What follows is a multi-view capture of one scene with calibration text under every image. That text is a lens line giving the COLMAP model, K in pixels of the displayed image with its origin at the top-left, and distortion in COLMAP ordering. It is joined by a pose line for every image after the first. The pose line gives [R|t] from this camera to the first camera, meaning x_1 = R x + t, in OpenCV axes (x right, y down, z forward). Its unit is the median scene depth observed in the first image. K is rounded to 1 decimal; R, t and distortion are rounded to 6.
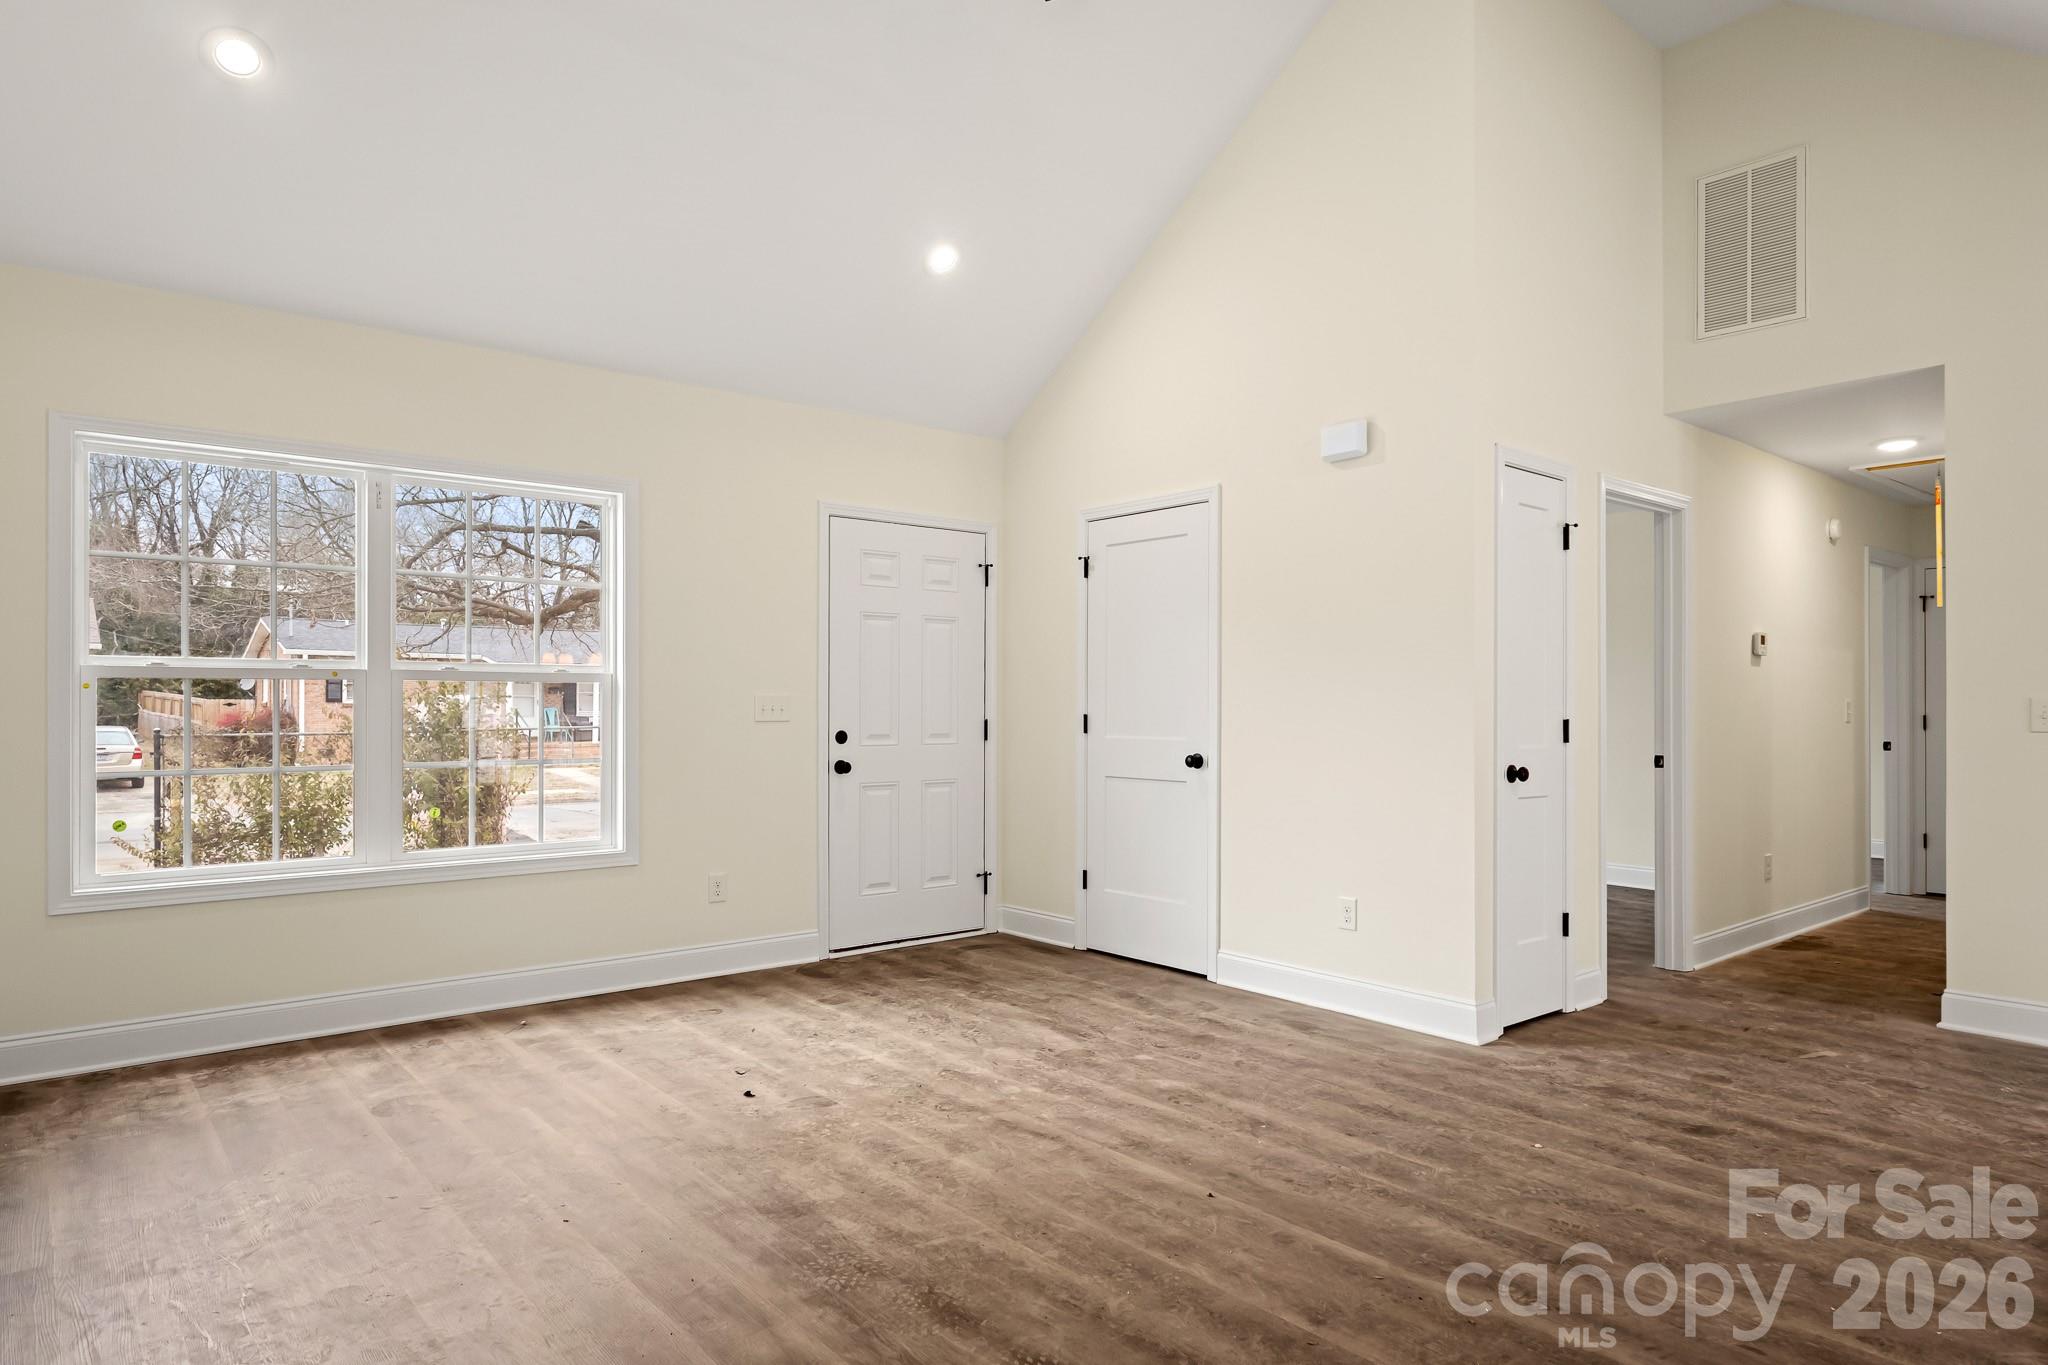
lens RADIAL K [[1219.5, 0, 981.5], [0, 1219.5, 709.1], [0, 0, 1]] dist [-0.004517, 0.000285]
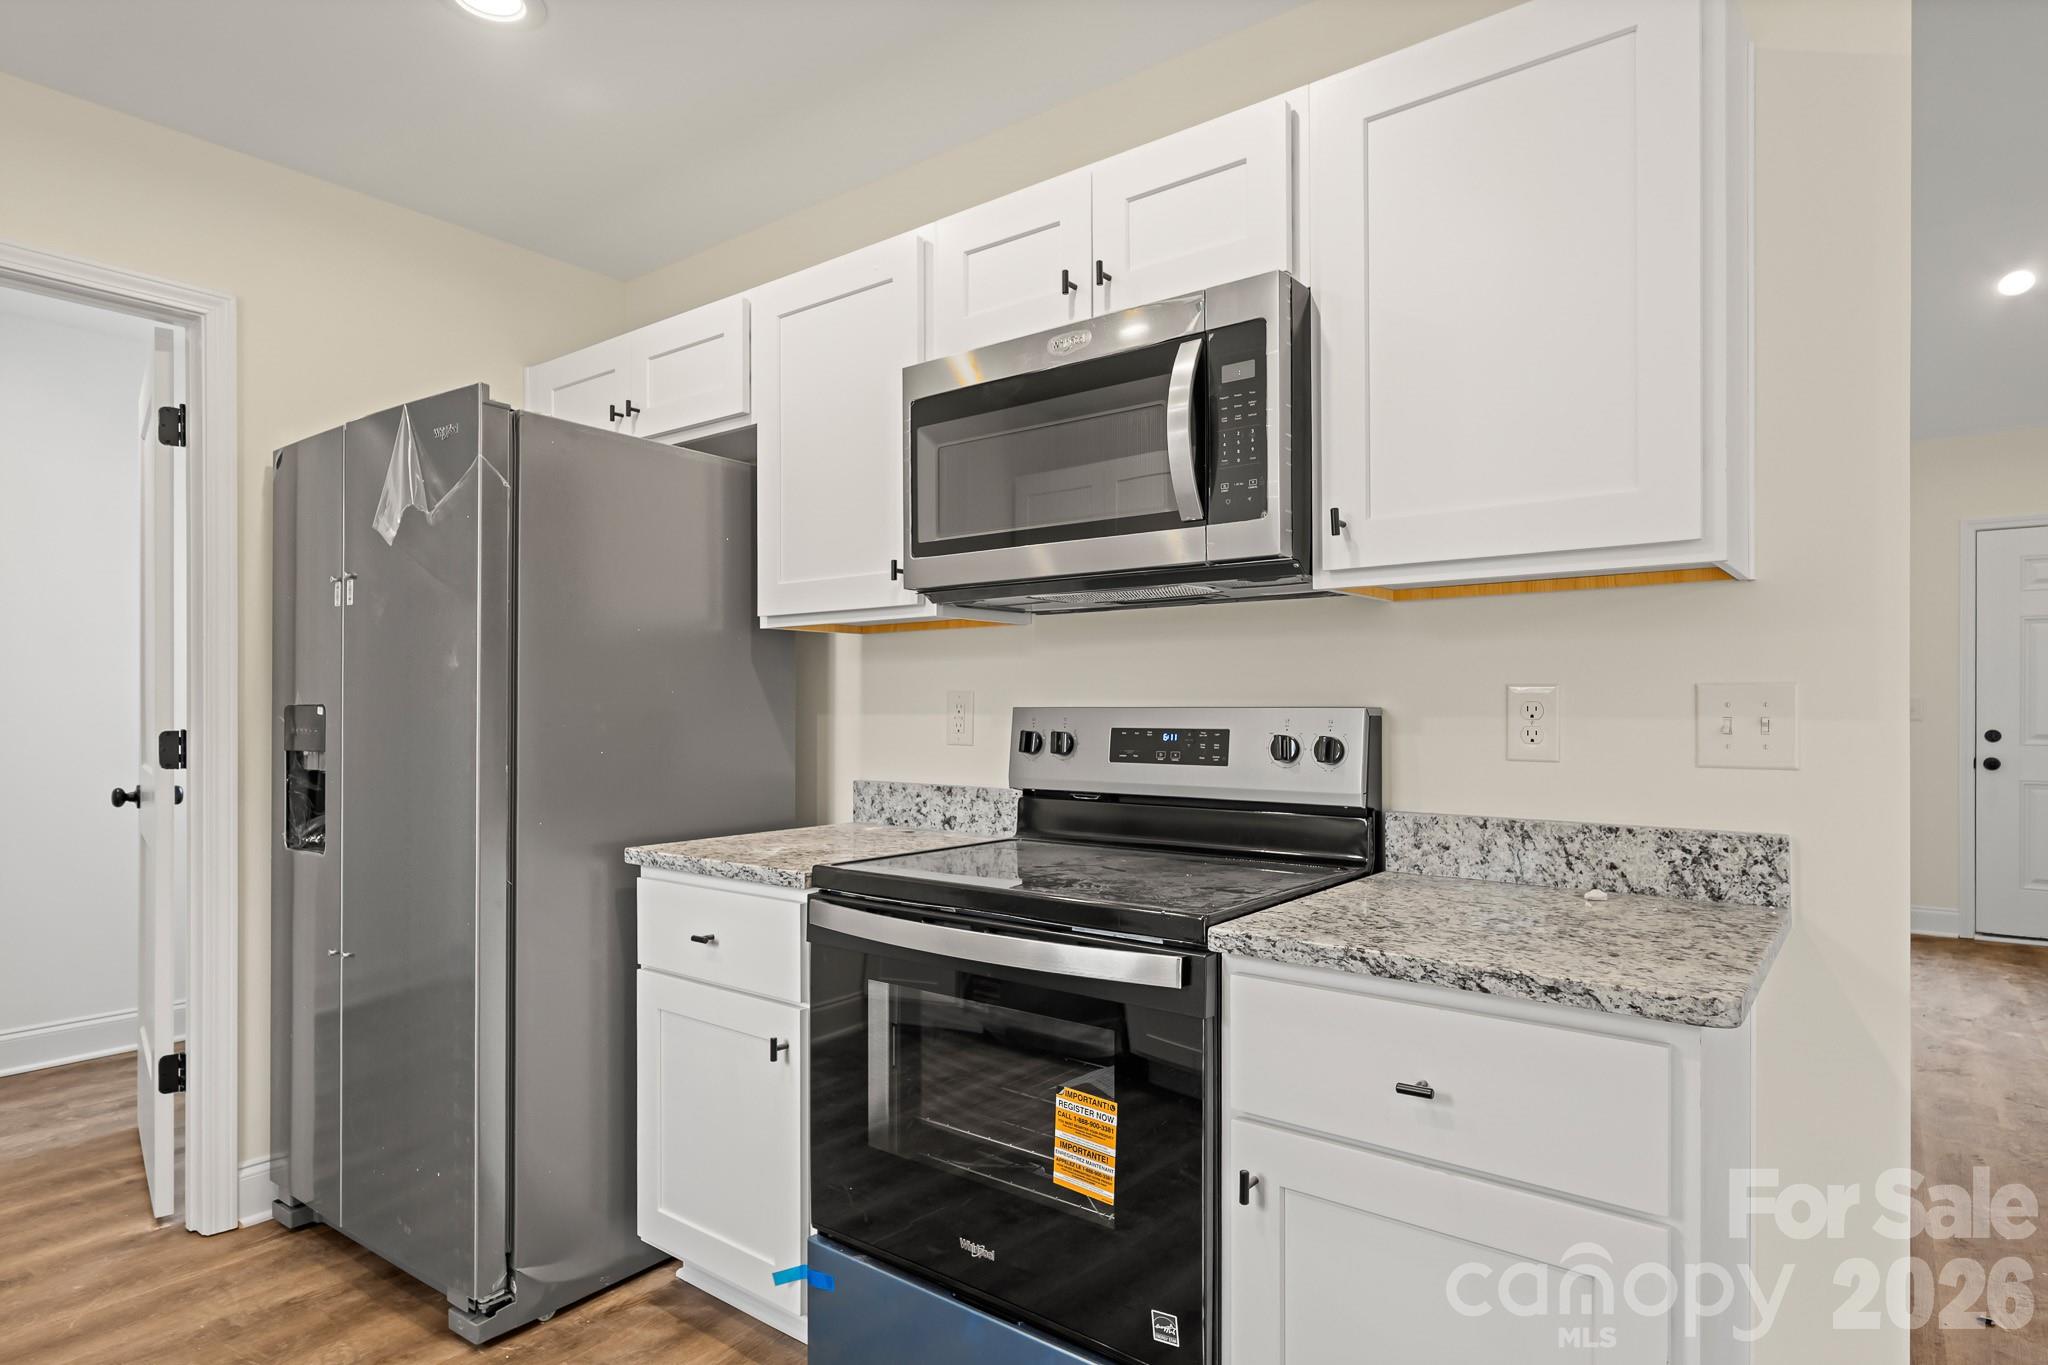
lens RADIAL K [[1098.8, 0, 1018.3], [0, 1098.8, 706.3], [0, 0, 1]] dist [0.003444, -0.002930]
pose [[0.241561, 0.001645, -0.970384, 0.834624], [-0.002354, 0.999997, 0.001109, -0.002566], [0.970383, 0.002016, 0.241564, -0.083201]]
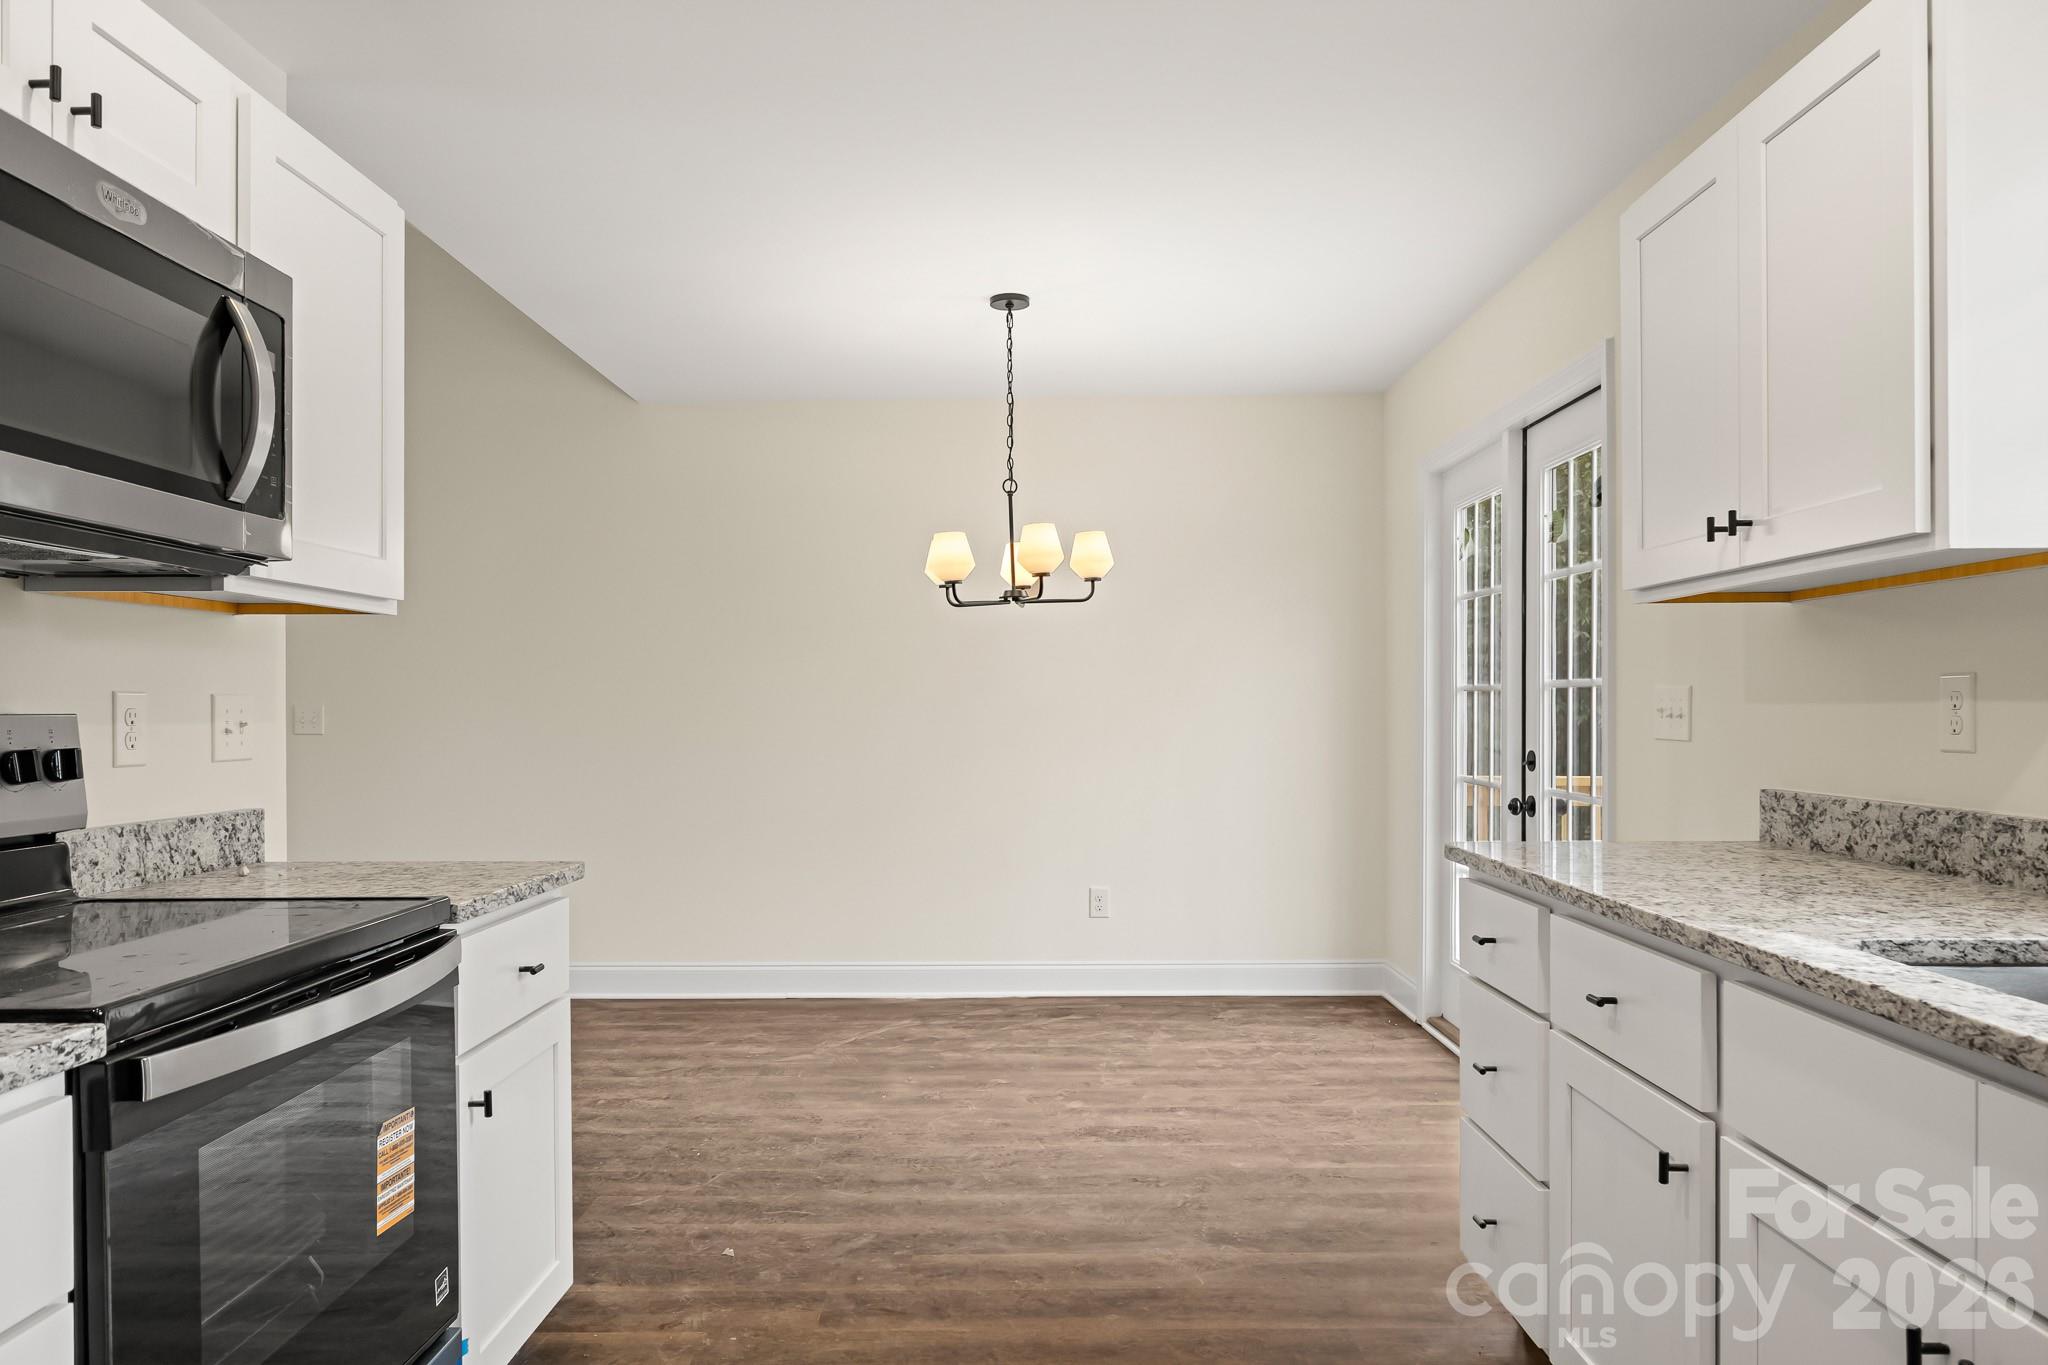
lens RADIAL K [[1333.4, 0, 1017.2], [0, 1333.4, 707.9], [0, 0, 1]] dist [-0.014886, 0.010170]
pose [[0.629708, -0.000313, 0.776832, 0.291854], [0.007652, 0.999954, -0.005799, 0.001335], [-0.776794, 0.009596, 0.629681, -0.385972]]
